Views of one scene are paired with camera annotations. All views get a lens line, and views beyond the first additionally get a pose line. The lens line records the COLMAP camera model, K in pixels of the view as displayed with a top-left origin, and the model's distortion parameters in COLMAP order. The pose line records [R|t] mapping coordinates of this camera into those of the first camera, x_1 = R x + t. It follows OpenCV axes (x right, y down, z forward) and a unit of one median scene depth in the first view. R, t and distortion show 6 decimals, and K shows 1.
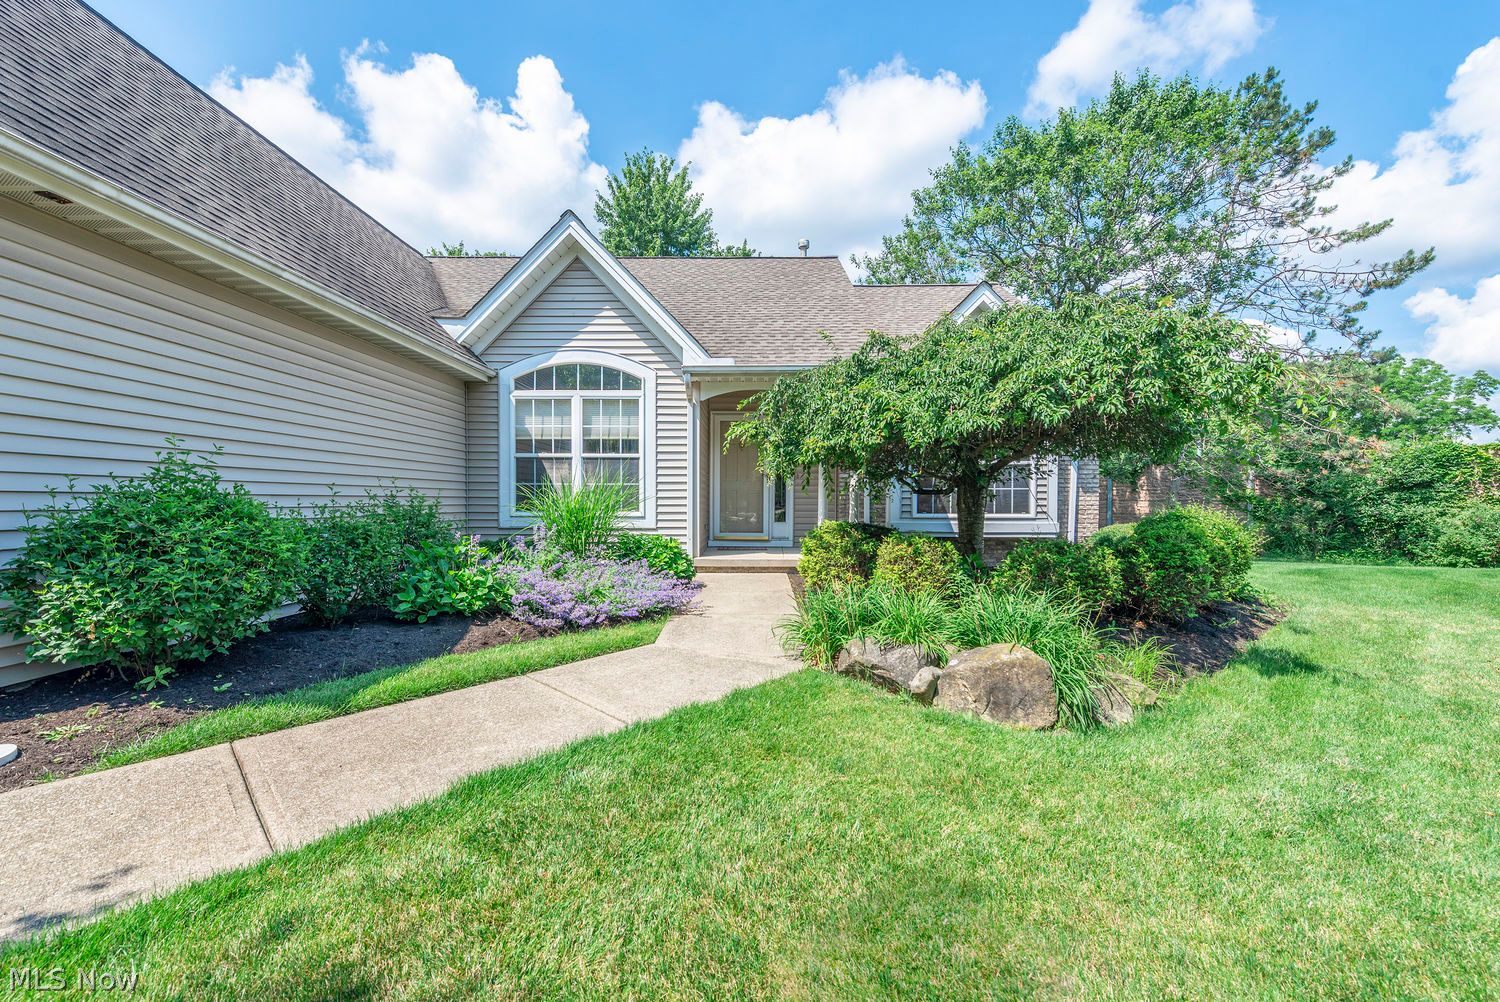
lens RADIAL K [[592.1, 0, 744.5], [0, 592.1, 506.4], [0, 0, 1]] dist [0.009544, -0.003608]
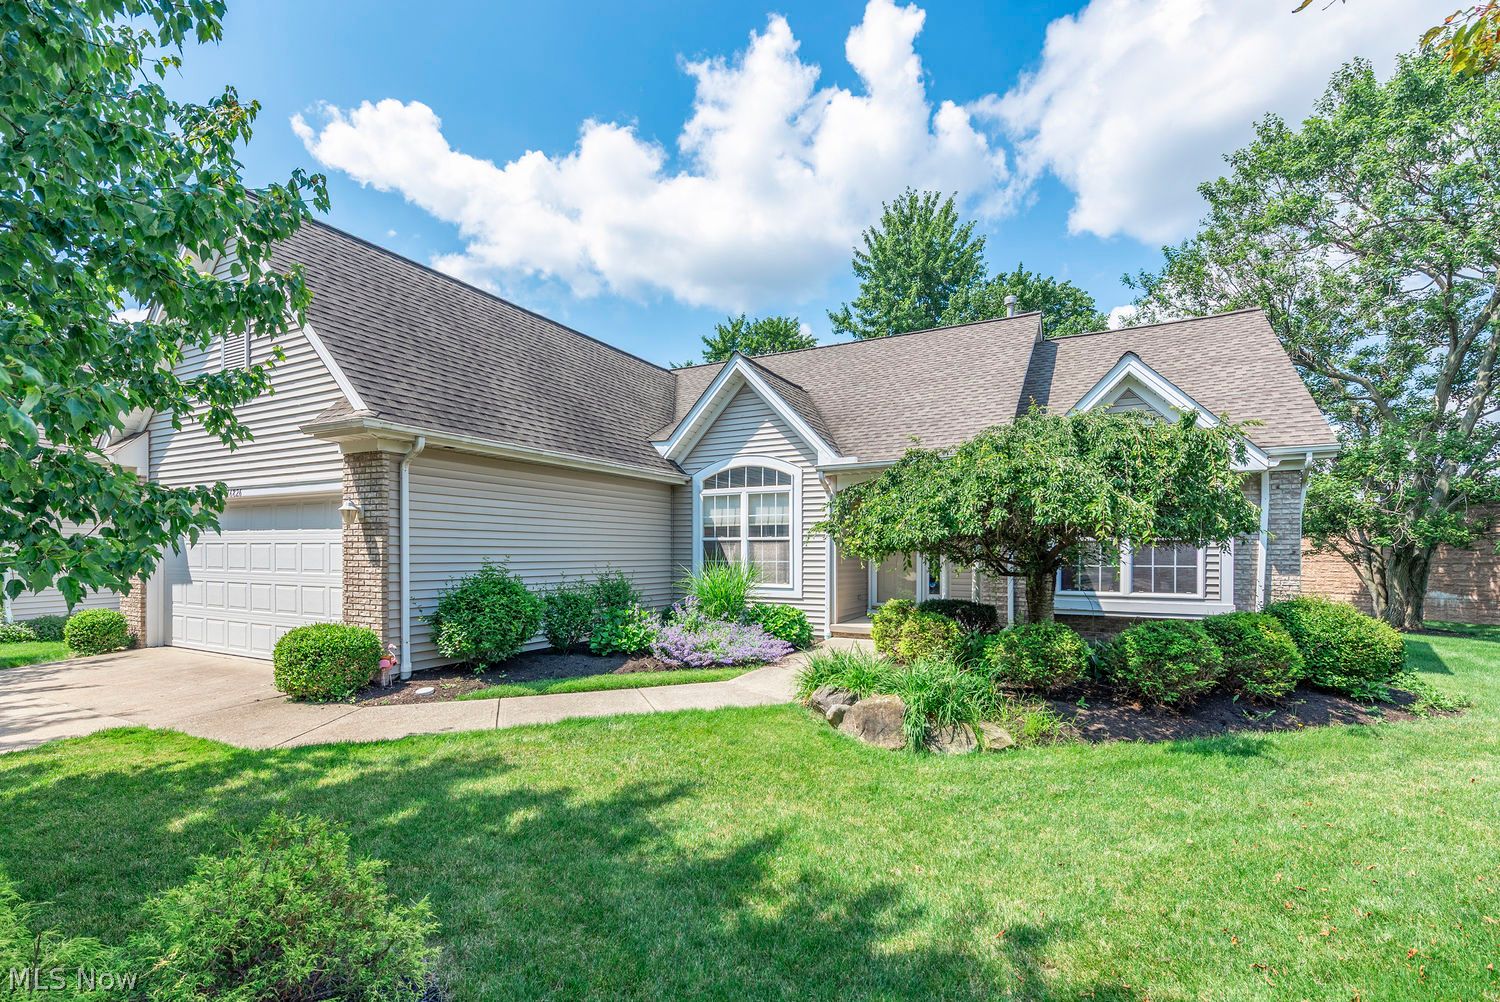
lens RADIAL K [[664.9, 0, 730.8], [0, 664.9, 545.4], [0, 0, 1]] dist [0.008915, -0.000014]
pose [[0.882006, -0.007693, -0.471176, 0.563764], [-0.002788, 0.999764, -0.021542, -0.063982], [0.471230, 0.020314, 0.881776, -0.417549]]
